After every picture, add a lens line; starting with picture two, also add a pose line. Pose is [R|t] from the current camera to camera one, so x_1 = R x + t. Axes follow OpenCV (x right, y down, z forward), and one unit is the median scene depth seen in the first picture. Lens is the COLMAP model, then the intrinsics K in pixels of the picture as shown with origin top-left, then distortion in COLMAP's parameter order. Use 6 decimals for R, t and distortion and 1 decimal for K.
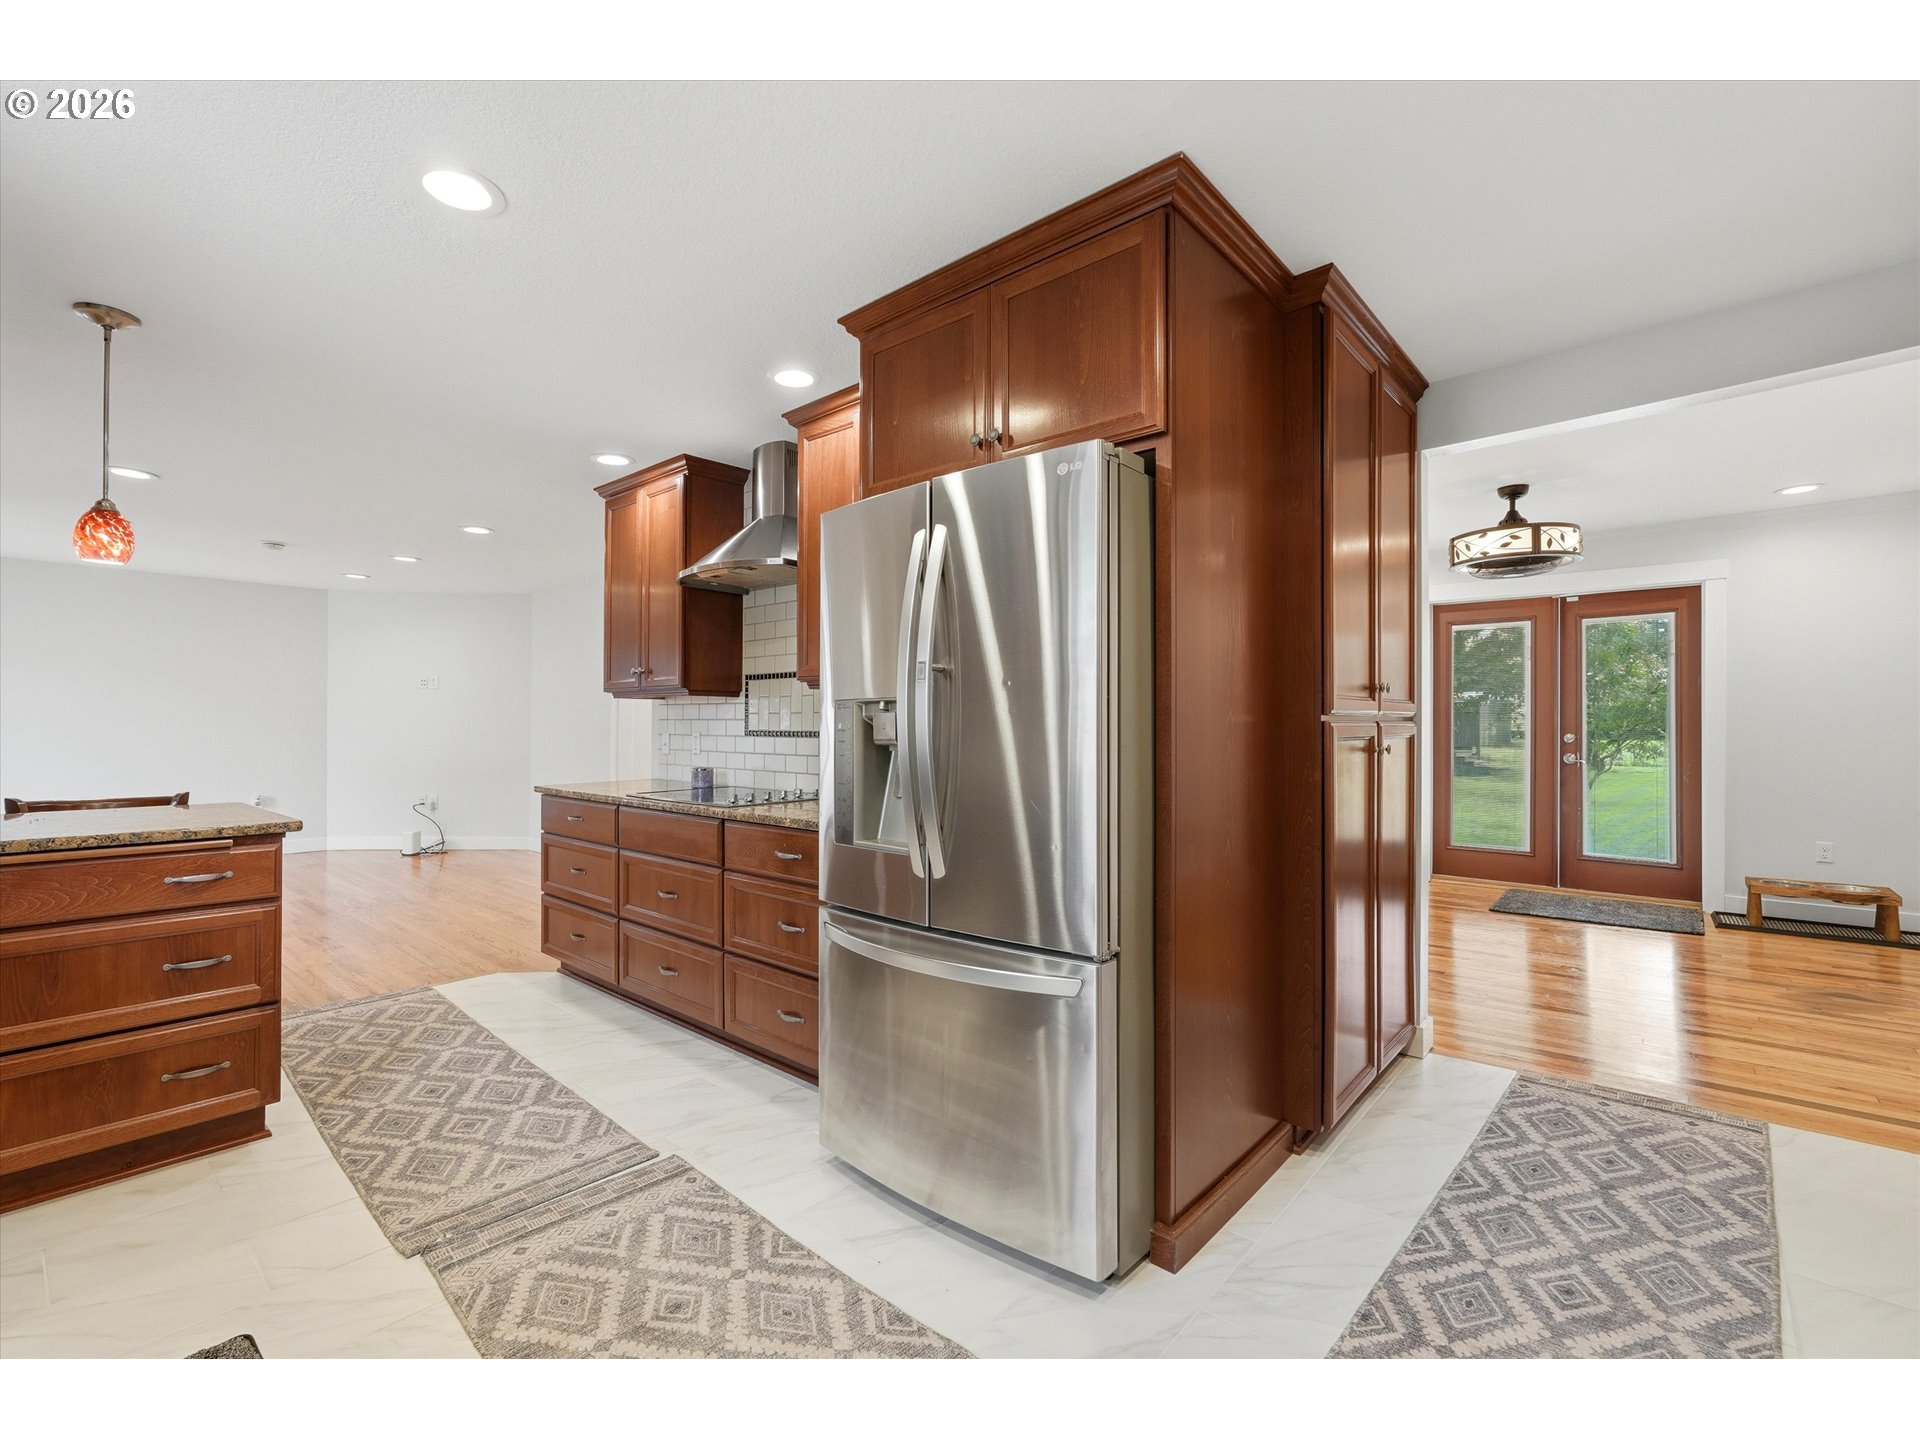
lens RADIAL K [[845.9, 0, 958.9], [0, 845.9, 724.1], [0, 0, 1]] dist [0.002009, 0.001356]
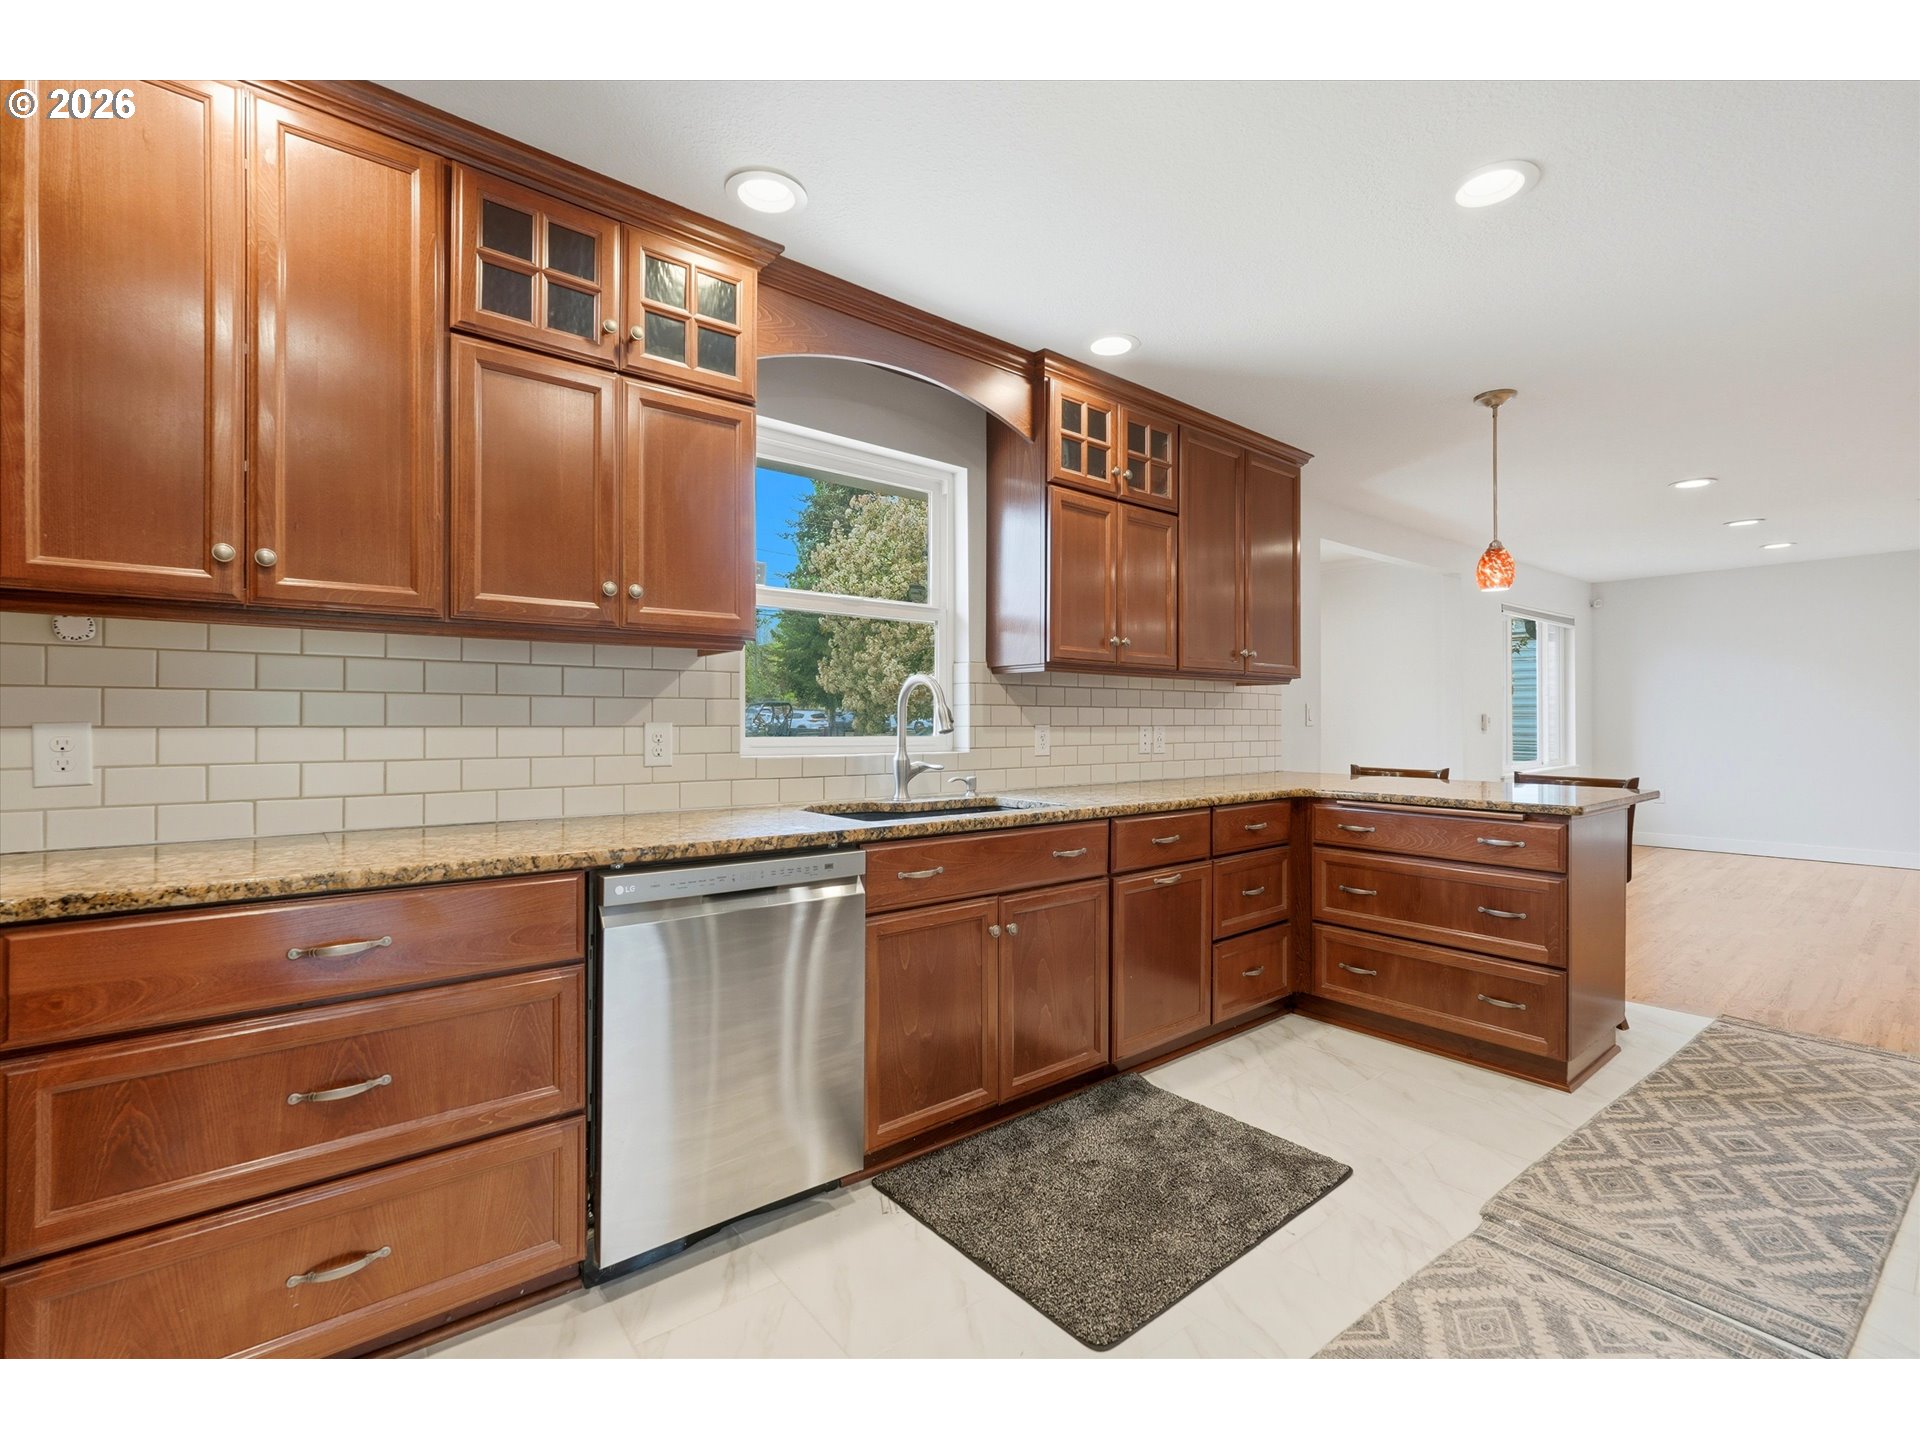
lens RADIAL K [[845.9, 0, 960.4], [0, 845.9, 724.8], [0, 0, 1]] dist [0.002009, 0.001356]
pose [[-0.162530, 0.006425, -0.986683, 0.397874], [0.005610, 0.999969, 0.005587, 0.002154], [0.986688, -0.004627, -0.162561, 0.415459]]
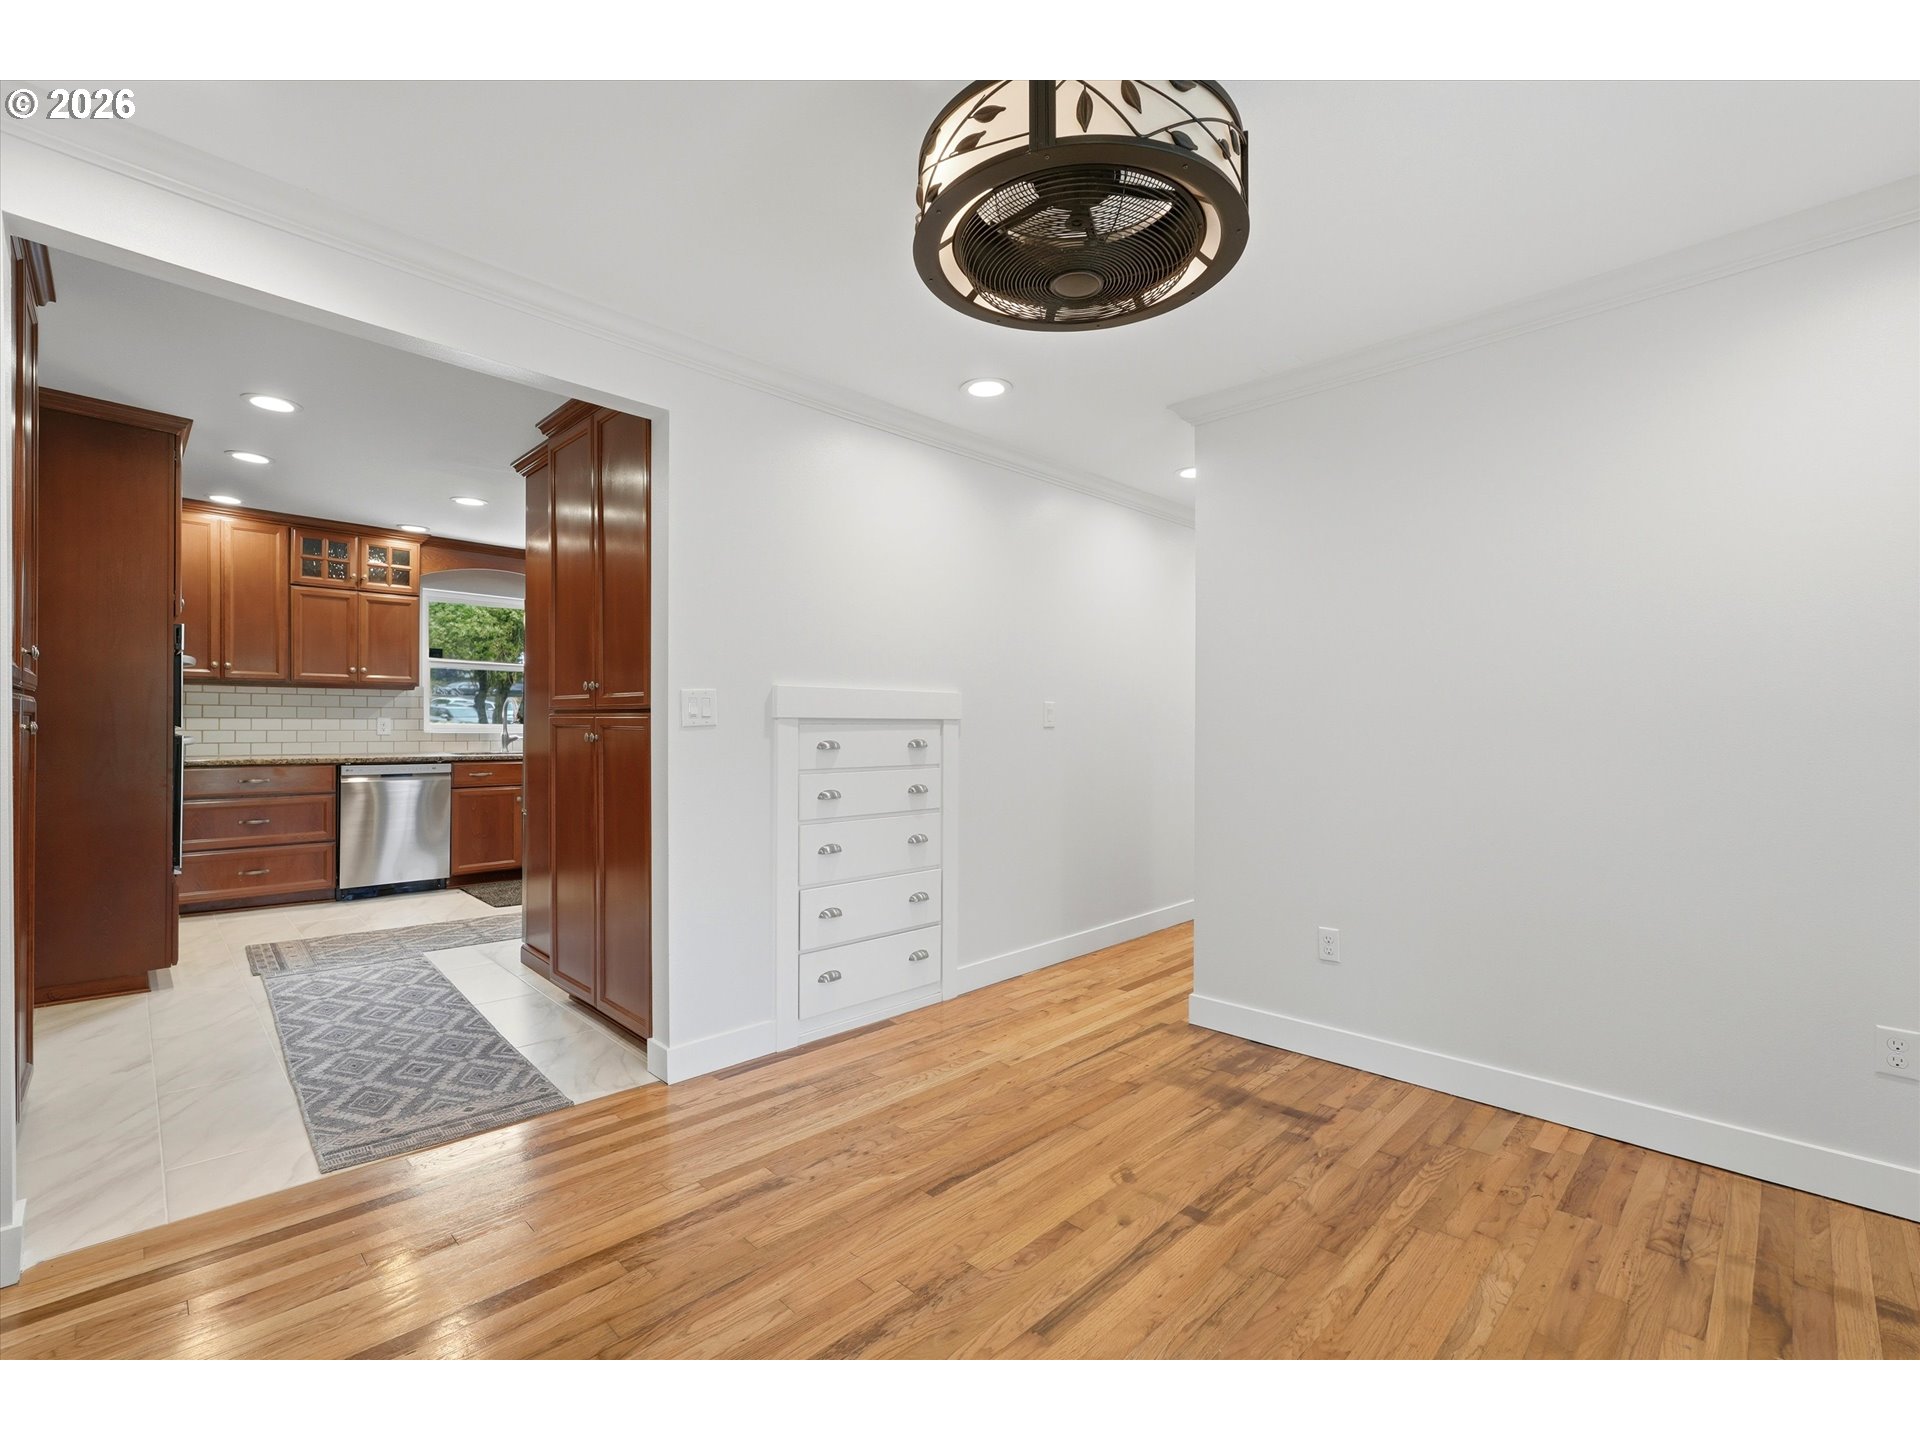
lens RADIAL K [[845.9, 0, 953.0], [0, 845.9, 720.9], [0, 0, 1]] dist [0.002009, 0.001356]
pose [[-0.074824, 0.006851, -0.997173, 0.855135], [0.006668, 0.999957, 0.006369, 0.004147], [0.997174, -0.006173, -0.074867, 0.843814]]
